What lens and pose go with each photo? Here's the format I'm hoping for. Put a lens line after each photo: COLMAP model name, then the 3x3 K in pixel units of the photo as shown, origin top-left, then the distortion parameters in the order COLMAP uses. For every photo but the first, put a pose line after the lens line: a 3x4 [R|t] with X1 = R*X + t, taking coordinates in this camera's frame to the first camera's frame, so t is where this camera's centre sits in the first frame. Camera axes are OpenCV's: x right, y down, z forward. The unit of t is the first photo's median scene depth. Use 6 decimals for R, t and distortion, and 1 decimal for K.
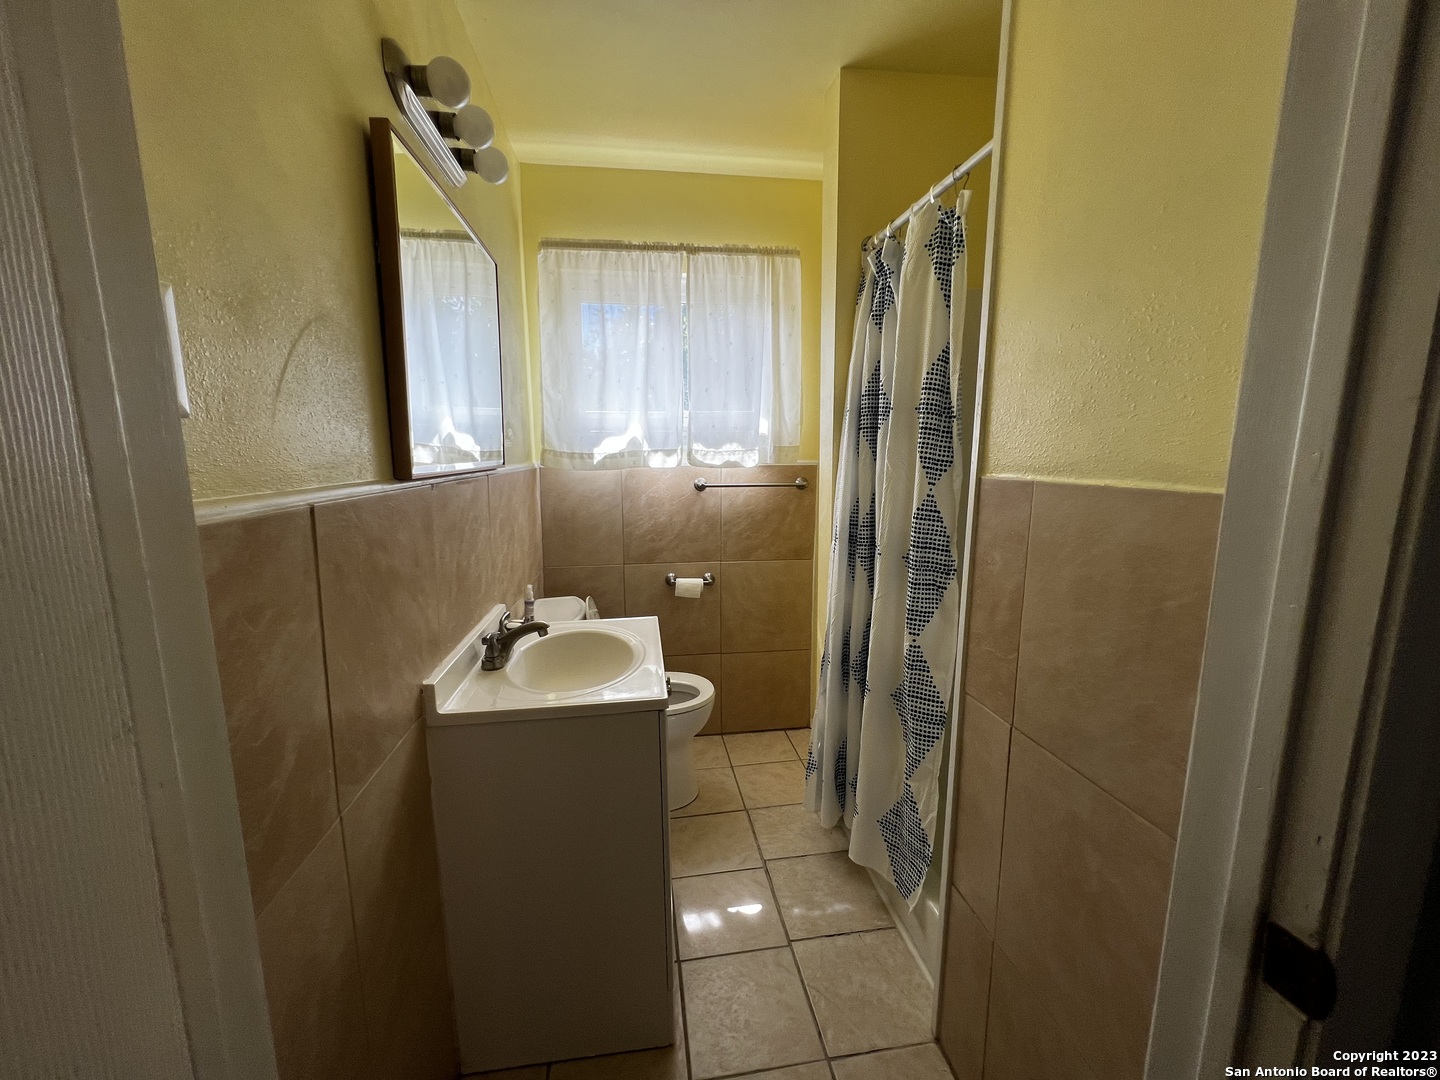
lens RADIAL K [[572.7, 0, 713.8], [0, 572.7, 543.0], [0, 0, 1]] dist [-0.003812, -0.000019]
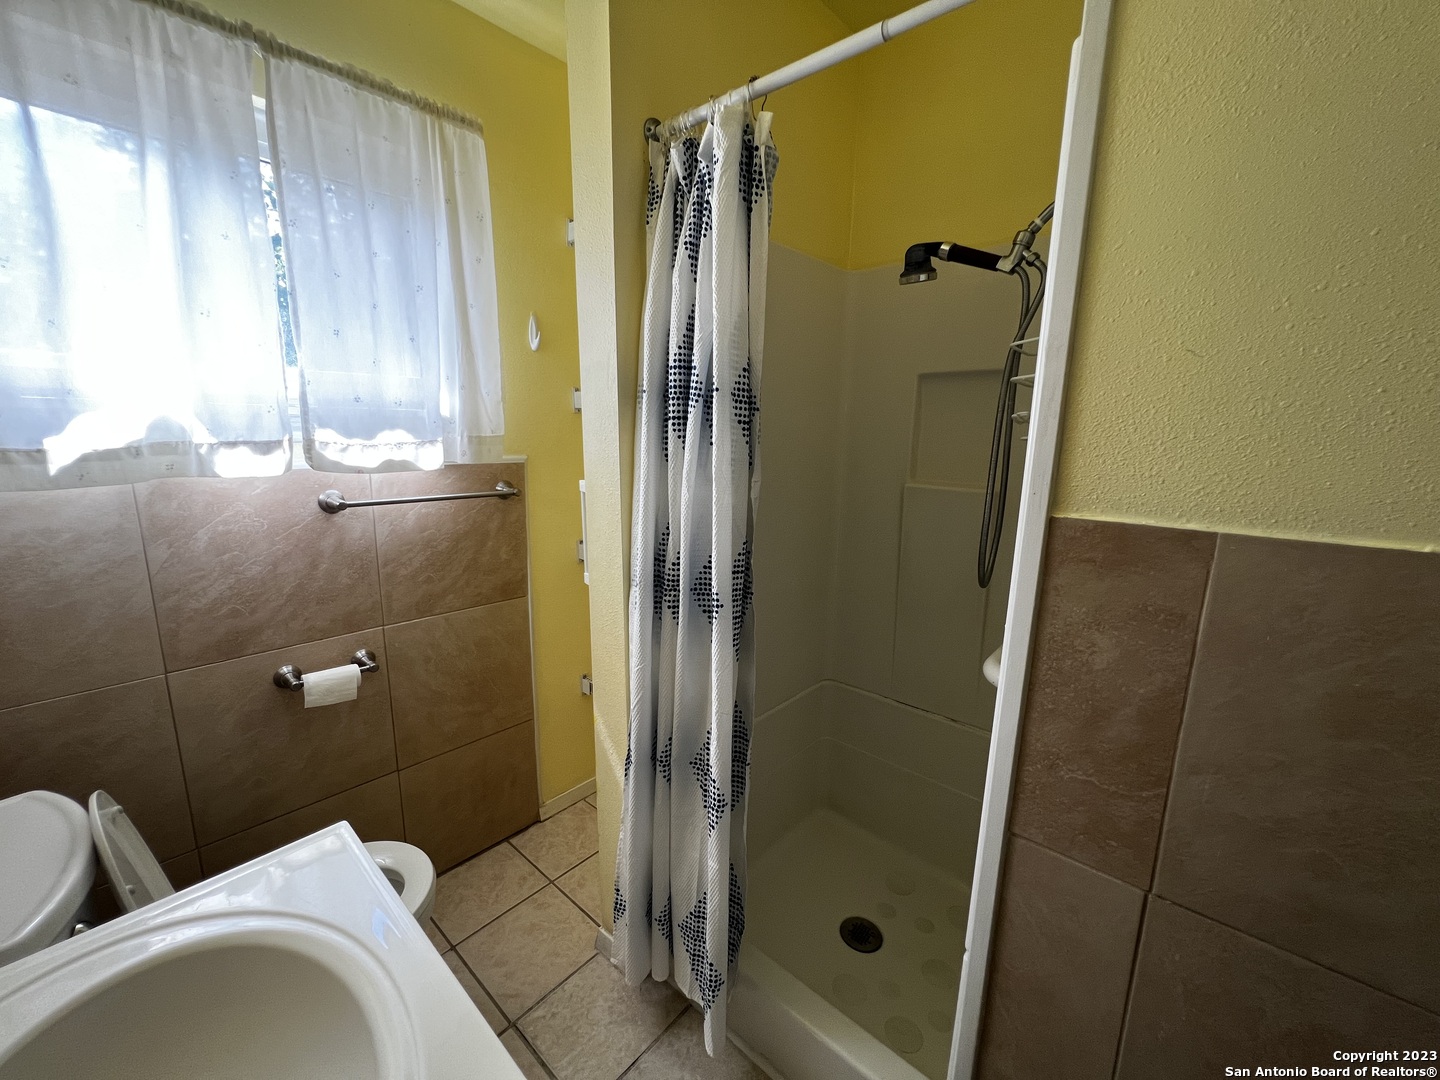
lens RADIAL K [[572.7, 0, 713.8], [0, 572.7, 543.0], [0, 0, 1]] dist [-0.003812, -0.000019]
pose [[0.763506, -0.108003, 0.636705, -0.103569], [0.082530, 0.994150, 0.069670, -0.073197], [-0.640505, -0.000646, 0.767953, 0.341765]]
